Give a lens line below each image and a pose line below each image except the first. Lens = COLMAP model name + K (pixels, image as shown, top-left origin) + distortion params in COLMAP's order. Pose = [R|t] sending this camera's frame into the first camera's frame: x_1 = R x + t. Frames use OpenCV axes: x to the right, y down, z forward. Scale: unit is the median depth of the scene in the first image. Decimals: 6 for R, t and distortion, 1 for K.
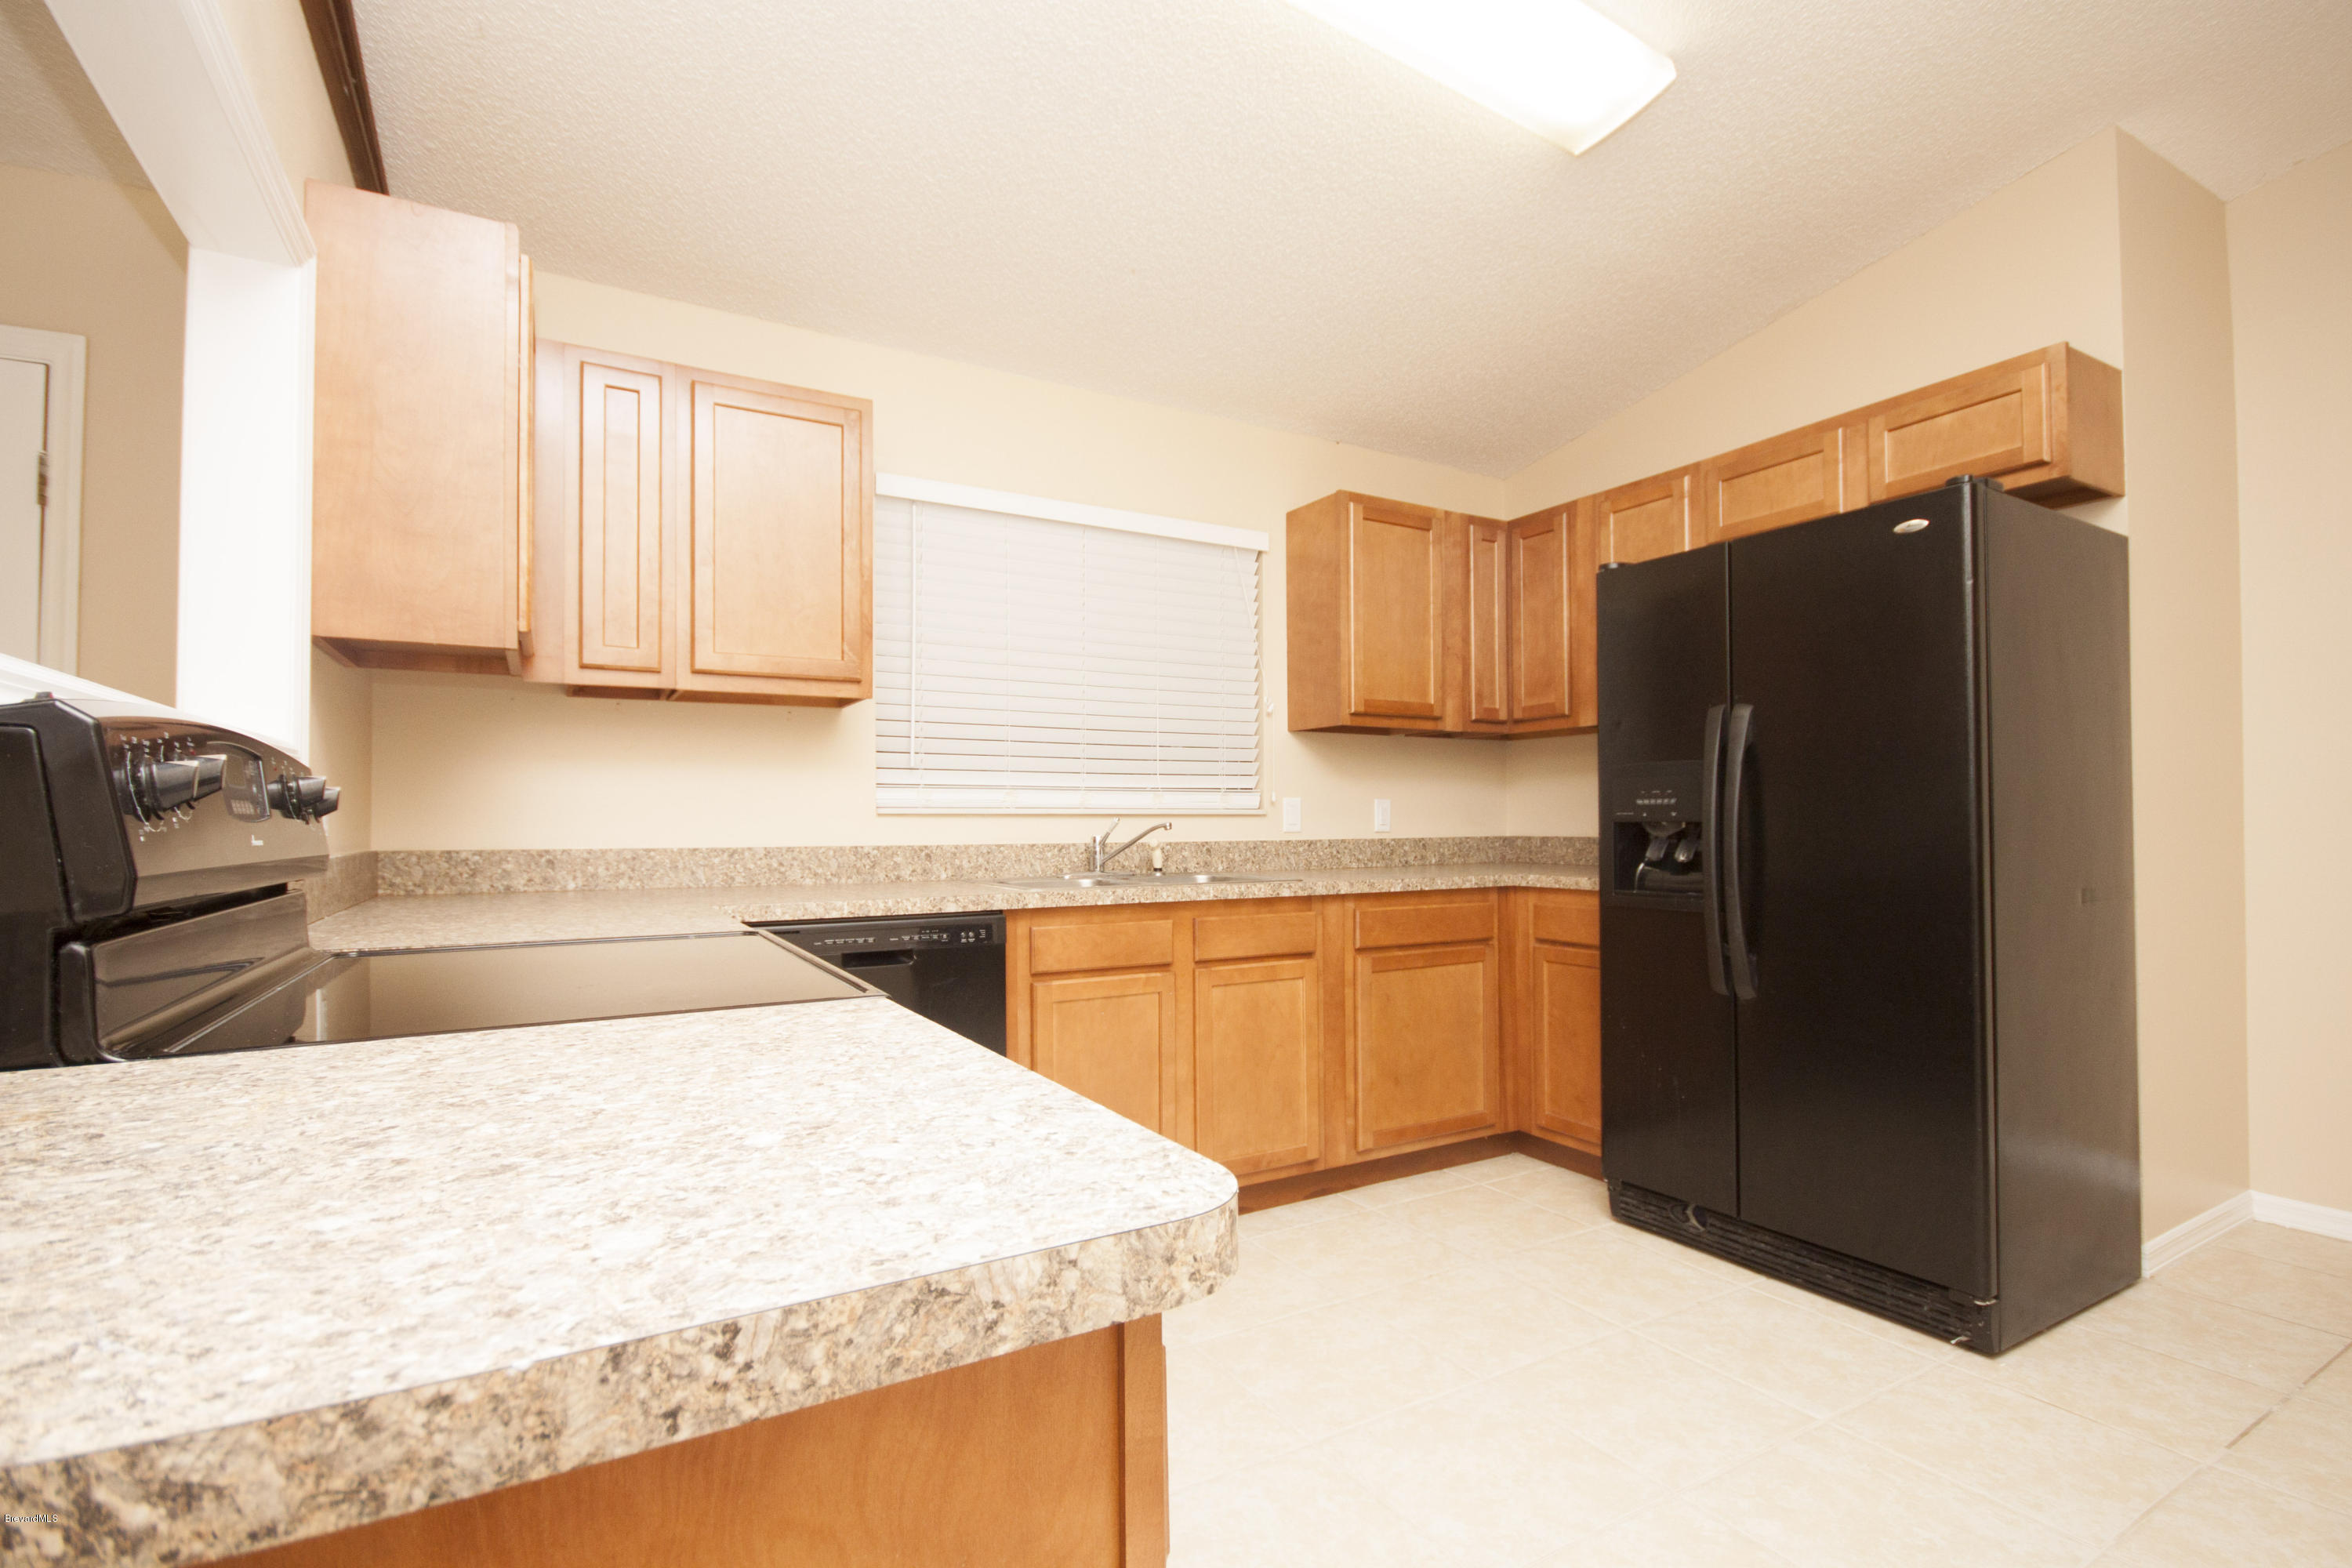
lens RADIAL K [[1090.3, 0, 1186.4], [0, 1090.3, 799.9], [0, 0, 1]] dist [-0.004969, 0.000248]
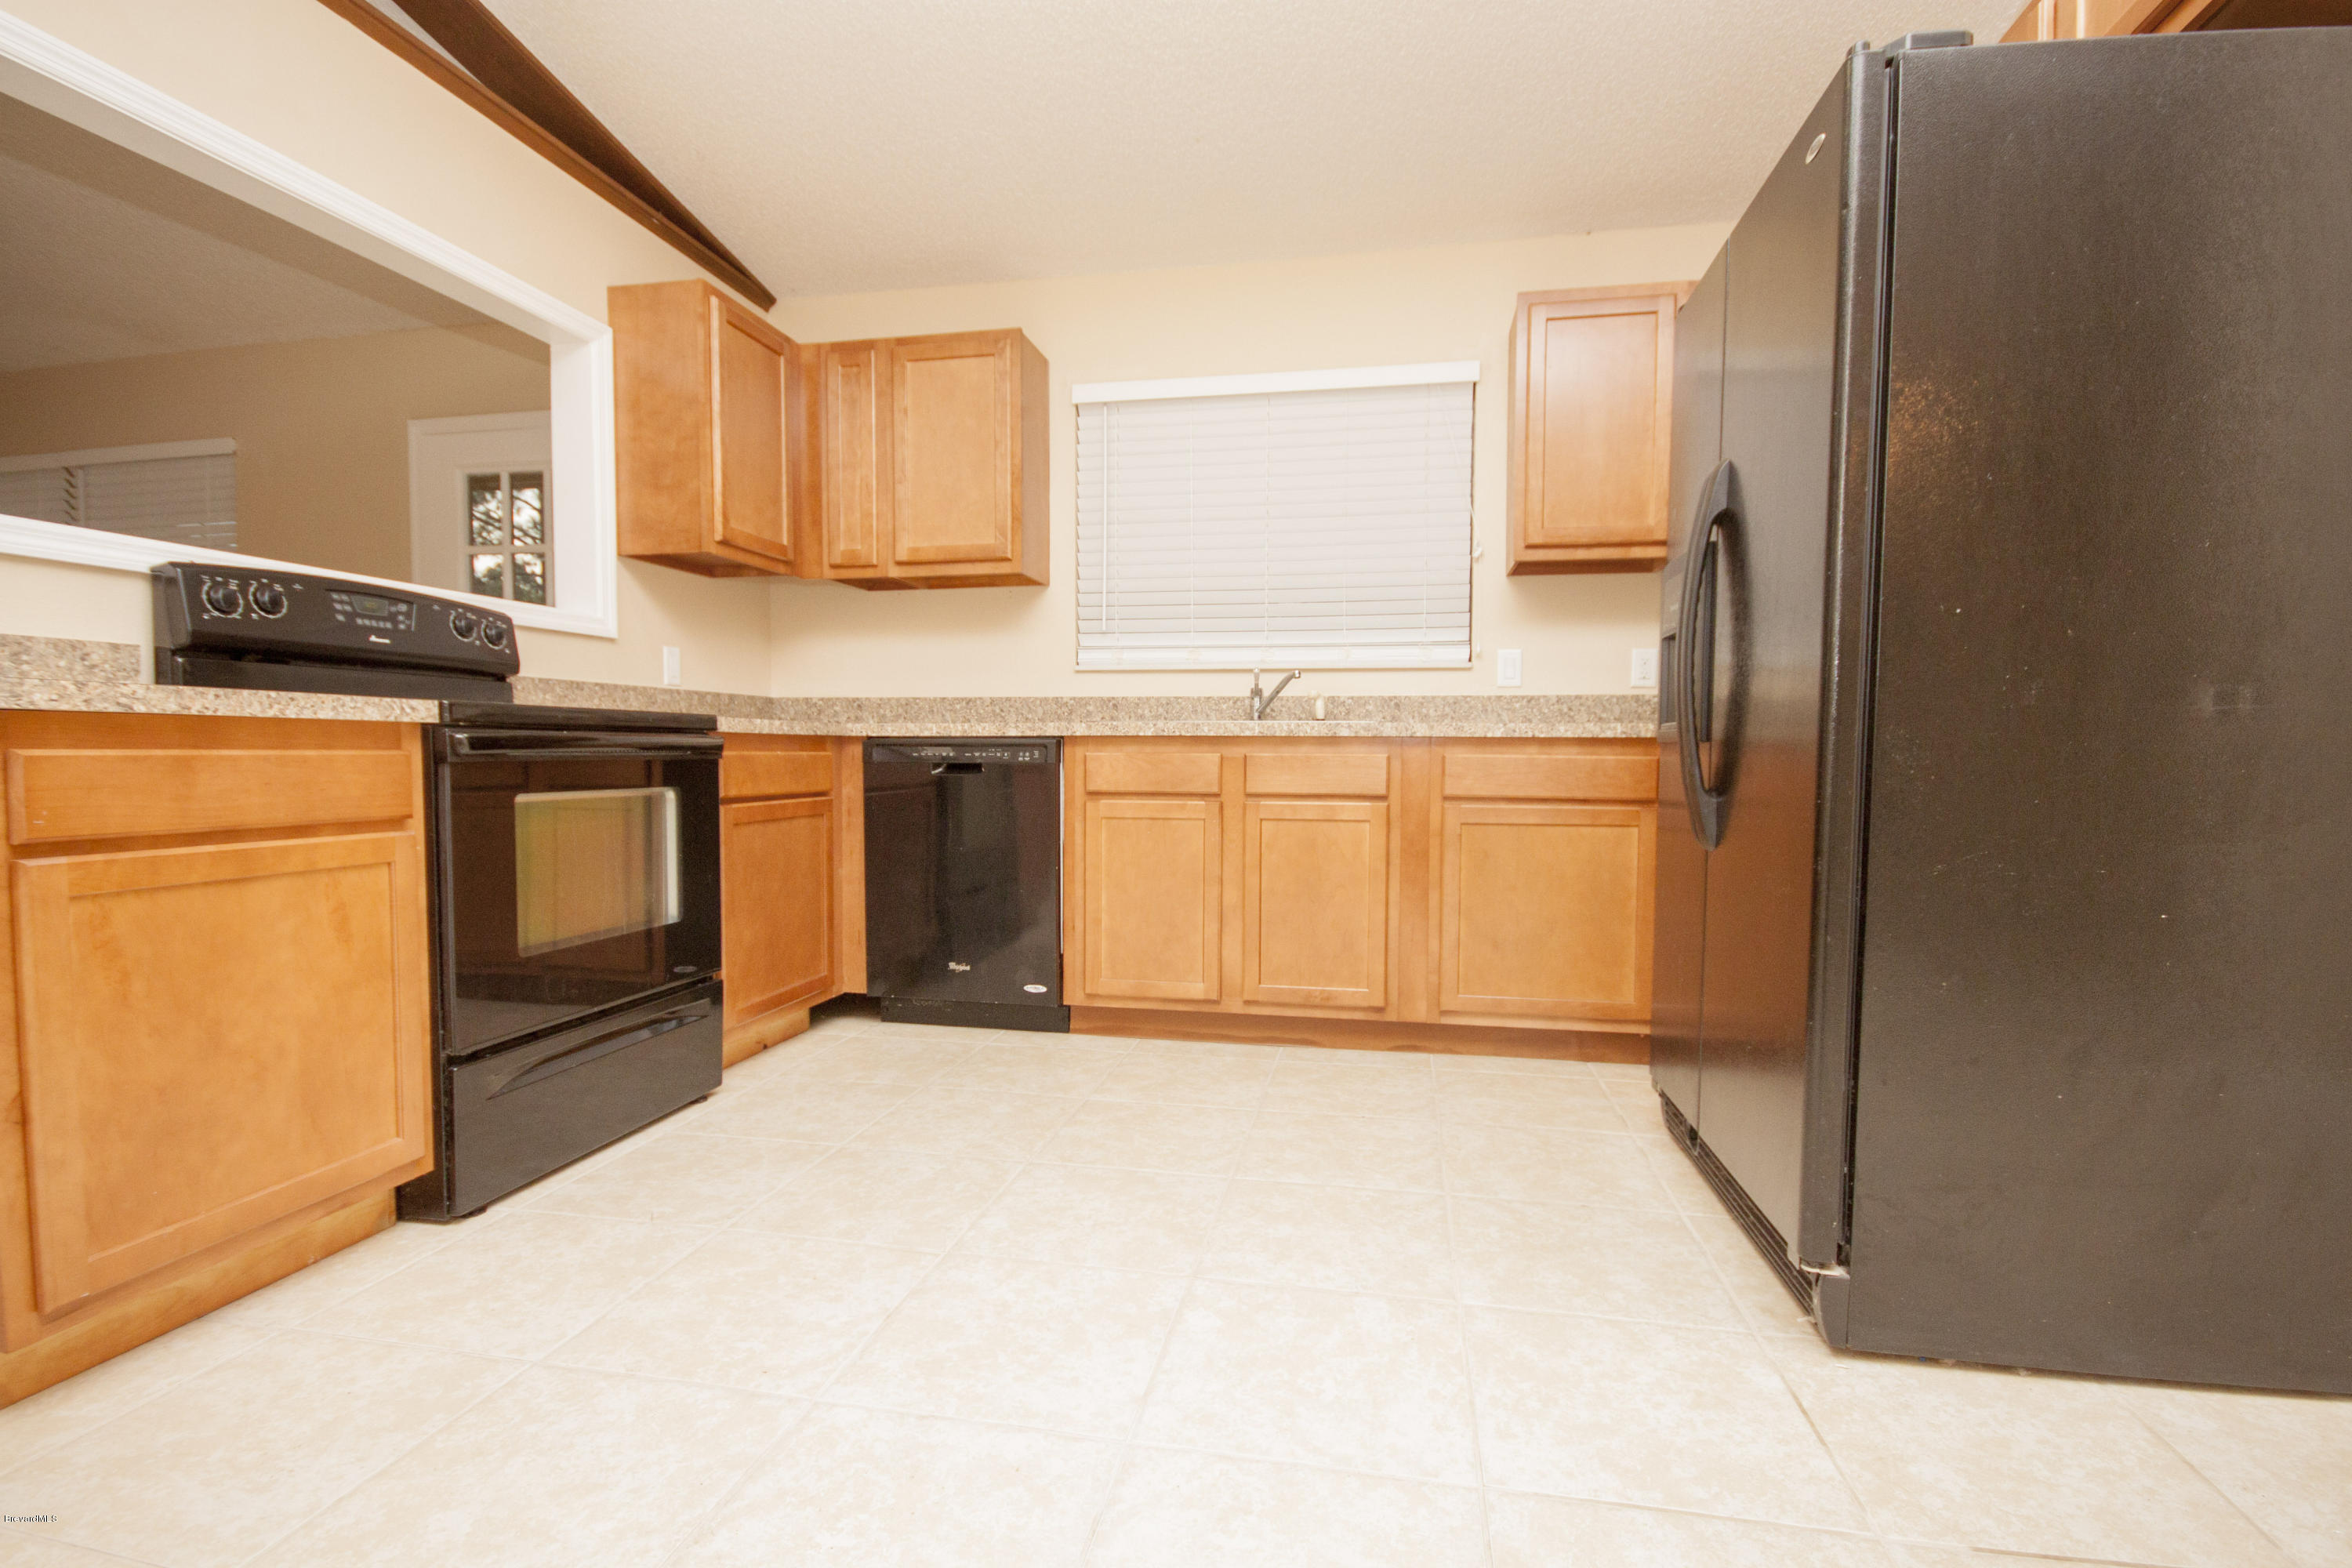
lens RADIAL K [[1090.3, 0, 1186.4], [0, 1090.3, 799.9], [0, 0, 1]] dist [-0.004969, 0.000248]
pose [[0.747906, 0.036041, -0.662826, 0.656521], [0.005349, 0.998165, 0.060310, 0.088212], [0.663783, -0.048652, 0.746341, 0.172039]]
